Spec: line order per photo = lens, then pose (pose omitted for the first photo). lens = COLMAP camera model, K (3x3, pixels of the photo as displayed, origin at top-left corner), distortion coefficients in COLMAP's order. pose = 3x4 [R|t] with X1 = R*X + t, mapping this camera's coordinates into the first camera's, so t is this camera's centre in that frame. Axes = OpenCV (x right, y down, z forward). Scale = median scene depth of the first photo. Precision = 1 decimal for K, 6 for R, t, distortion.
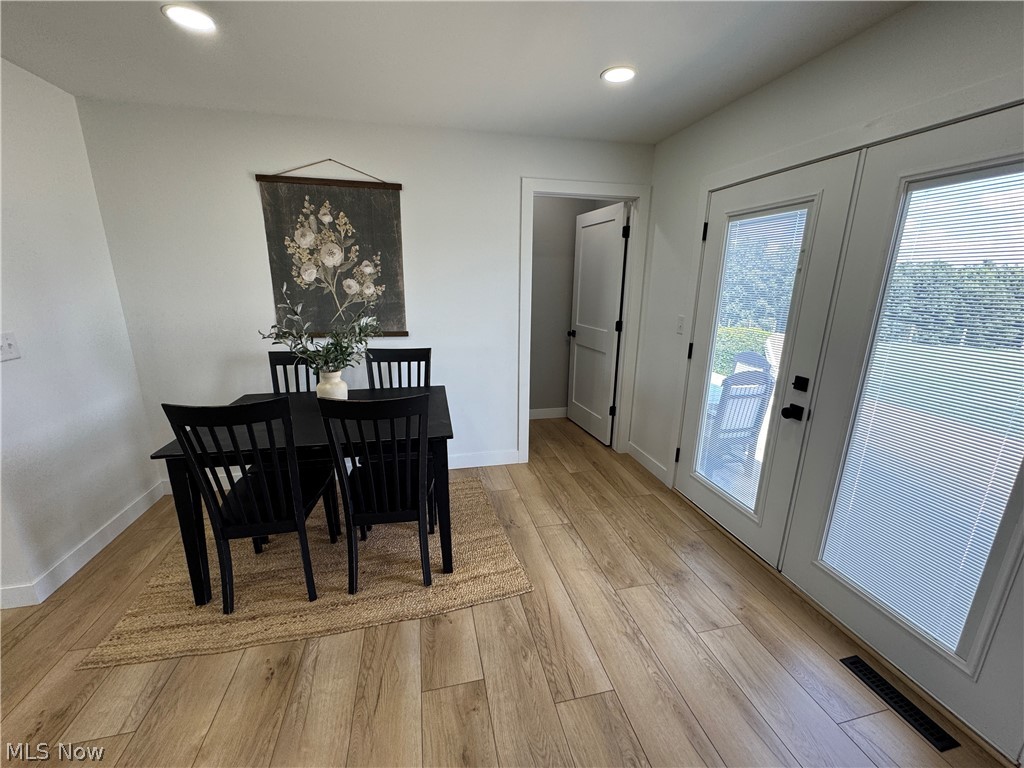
lens RADIAL K [[408.2, 0, 511.6], [0, 408.2, 383.5], [0, 0, 1]] dist [-0.002869, -0.000168]
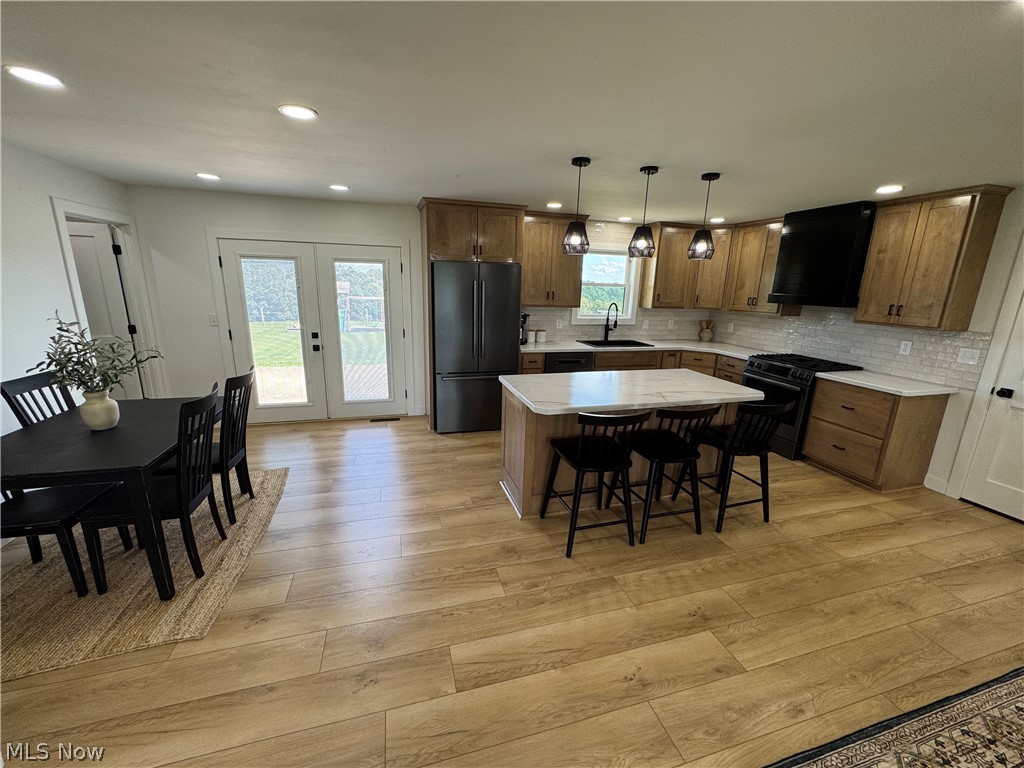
lens RADIAL K [[408.2, 0, 512.1], [0, 408.2, 383.7], [0, 0, 1]] dist [-0.002869, -0.000168]
pose [[-0.057212, -0.249910, 0.966577, -1.280917], [0.224017, 0.940262, 0.256366, -0.064784], [-0.972905, 0.231197, 0.002190, -0.038671]]
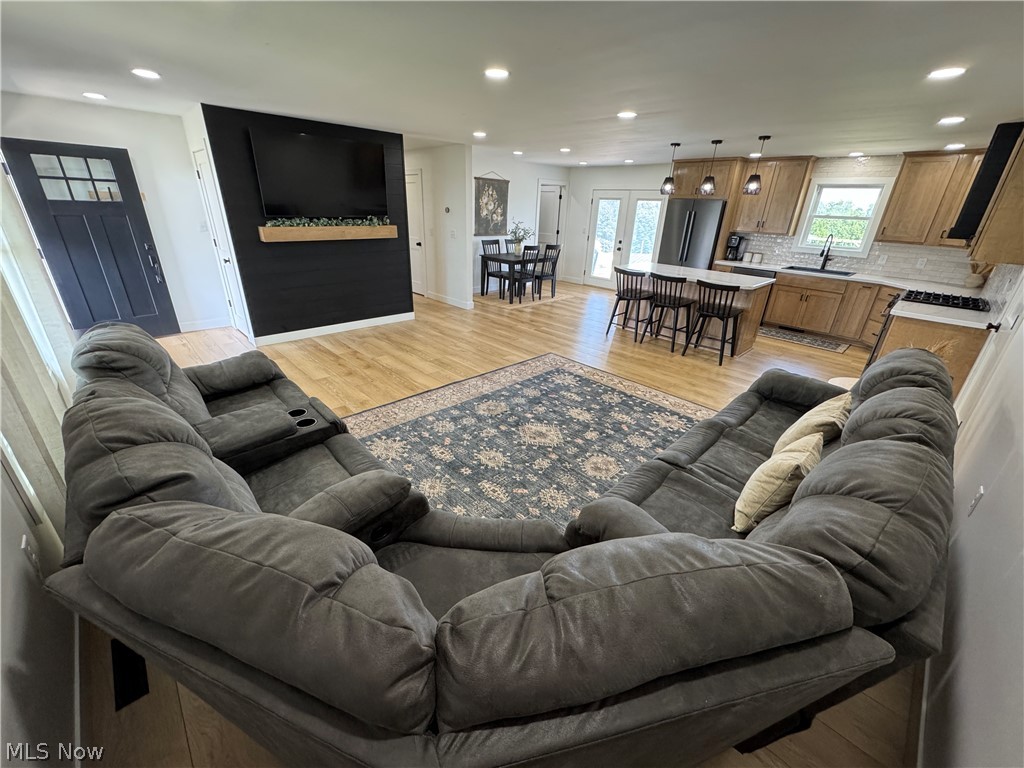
lens RADIAL K [[408.2, 0, 513.0], [0, 408.2, 382.8], [0, 0, 1]] dist [-0.002869, -0.000168]
pose [[0.854859, -0.187734, 0.483707, -2.029075], [0.103311, 0.975167, 0.195896, 0.375511], [-0.508472, -0.117492, 0.853025, -1.767240]]
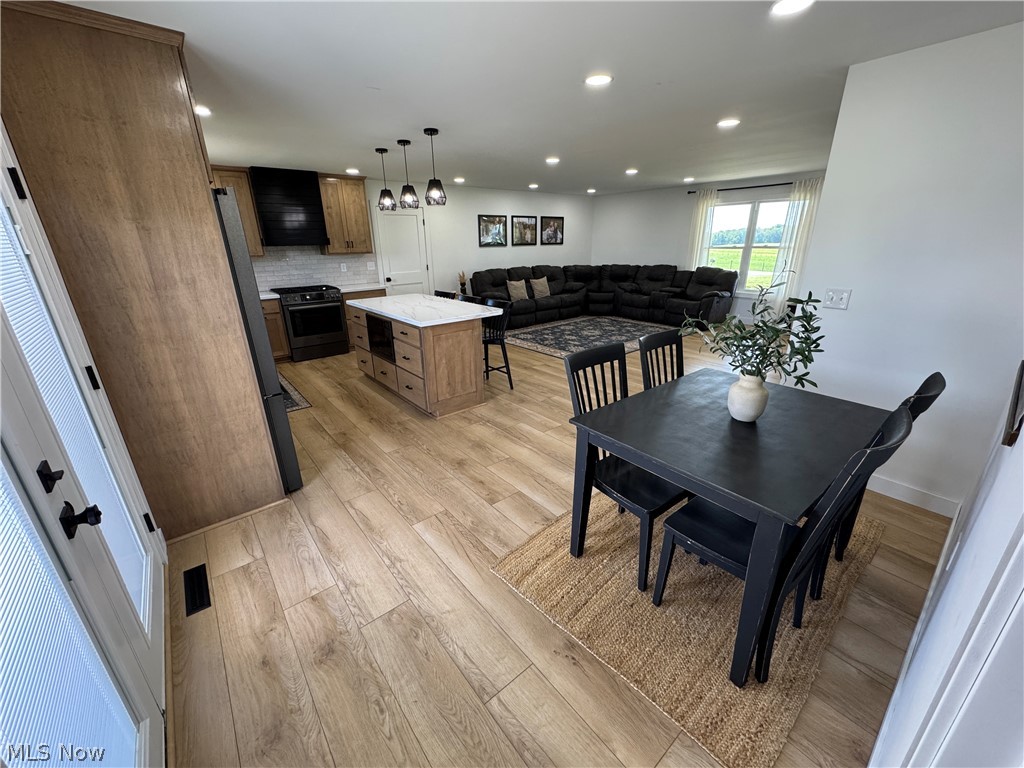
lens RADIAL K [[408.2, 0, 512.0], [0, 408.2, 383.6], [0, 0, 1]] dist [-0.002869, -0.000168]
pose [[-0.896357, 0.153409, -0.415945, 0.276844], [-0.104548, 0.838615, 0.534597, -0.335514], [0.430830, 0.522676, -0.735660, 1.190373]]
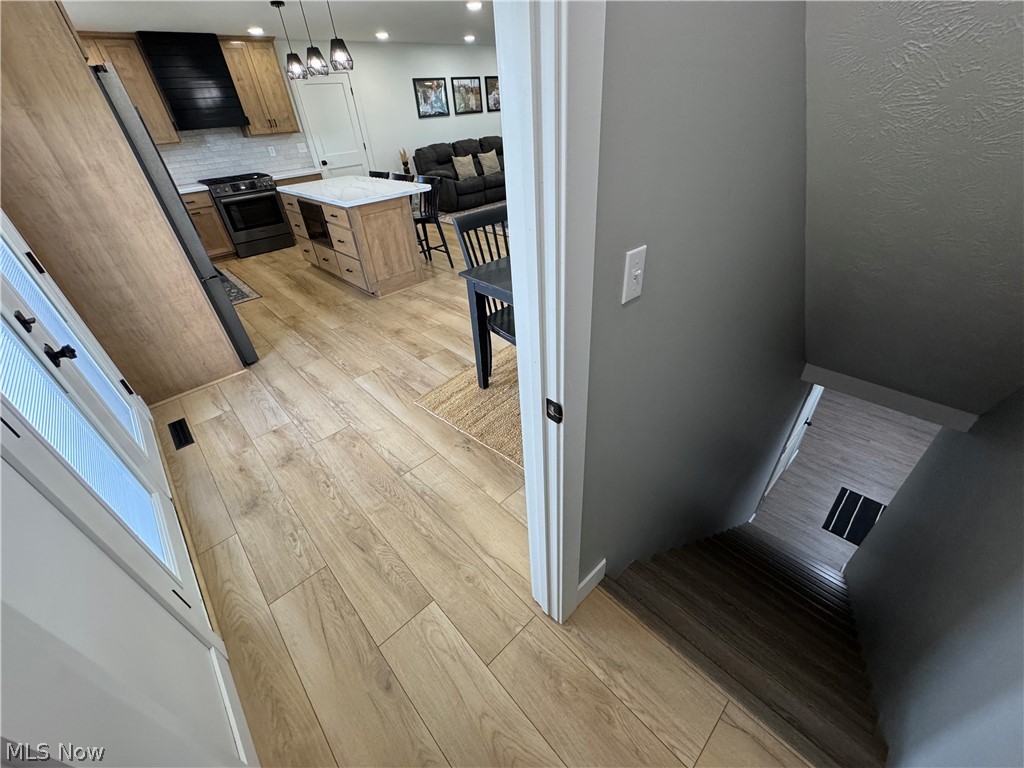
lens RADIAL K [[408.2, 0, 512.5], [0, 408.2, 383.7], [0, 0, 1]] dist [-0.002869, -0.000168]
pose [[-0.862356, 0.323396, -0.389560, 0.208639], [-0.072776, 0.682257, 0.727482, -0.384306], [0.501045, 0.655698, -0.564813, 1.435522]]
